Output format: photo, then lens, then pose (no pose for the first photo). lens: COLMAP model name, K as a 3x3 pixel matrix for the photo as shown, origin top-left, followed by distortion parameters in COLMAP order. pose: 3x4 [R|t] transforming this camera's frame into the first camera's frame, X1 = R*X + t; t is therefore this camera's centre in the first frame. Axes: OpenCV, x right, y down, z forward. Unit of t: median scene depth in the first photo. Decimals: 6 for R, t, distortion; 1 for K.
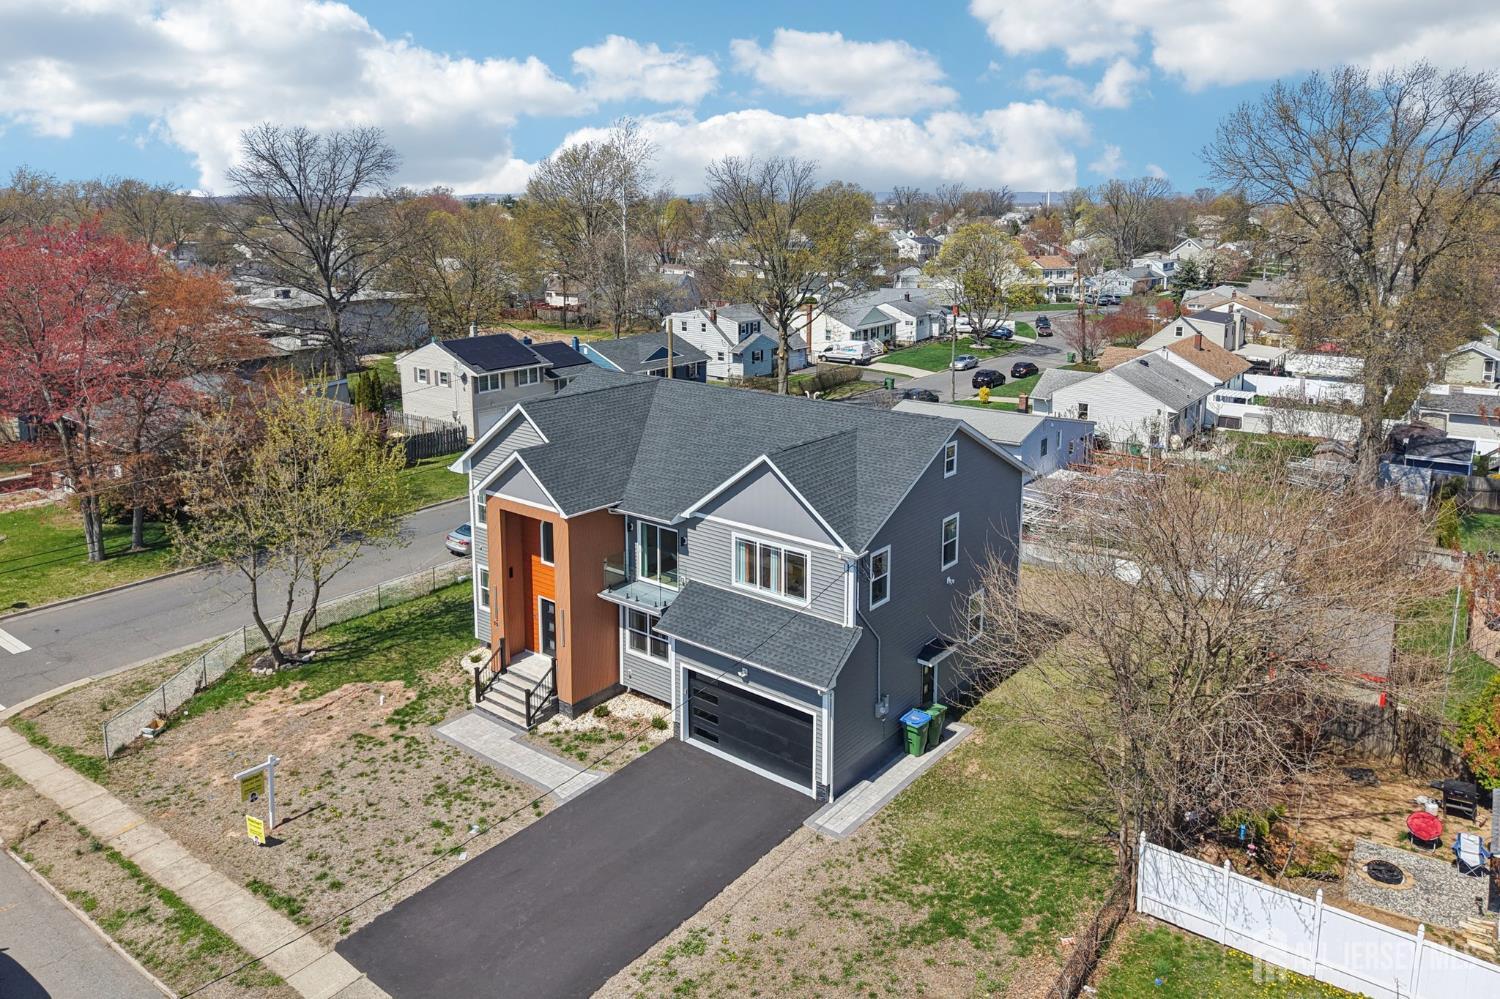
lens RADIAL K [[1059.7, 0, 755.9], [0, 1059.7, 348.2], [0, 0, 1]] dist [0.004586, 0.003402]
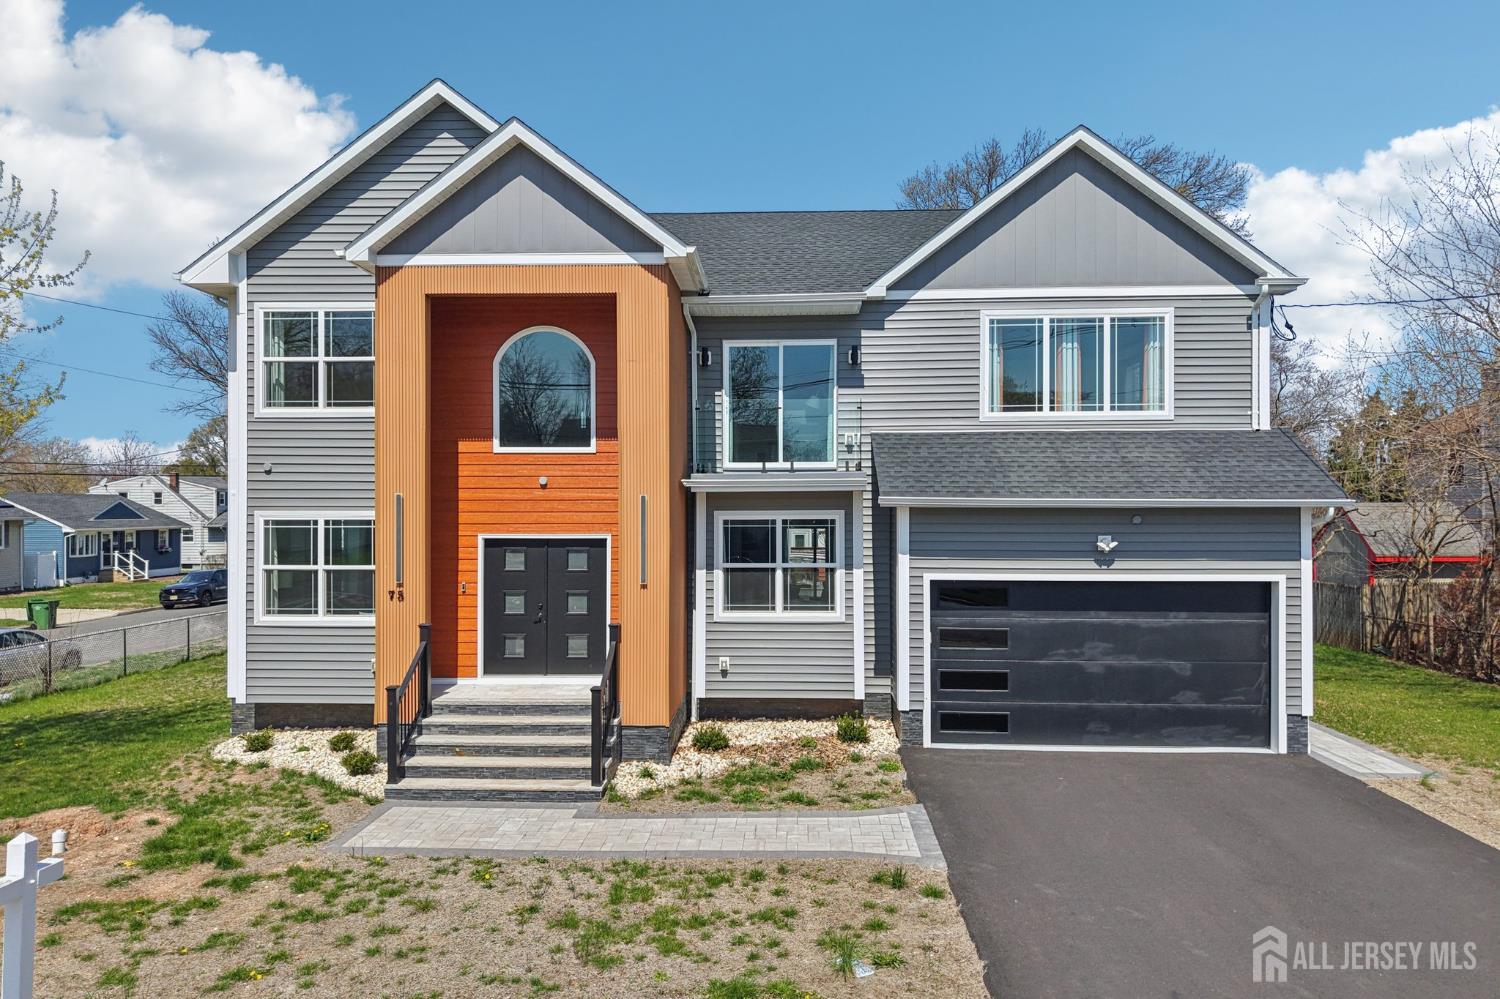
lens RADIAL K [[1015.2, 0, 750.0], [0, 1015.2, 499.5], [0, 0, 1]] dist [0.026803, -0.003075]
pose [[0.818575, -0.000876, 0.574399, -0.414112], [0.080594, 0.990282, -0.113345, 0.322320], [-0.568718, 0.139074, 0.810690, 0.698913]]
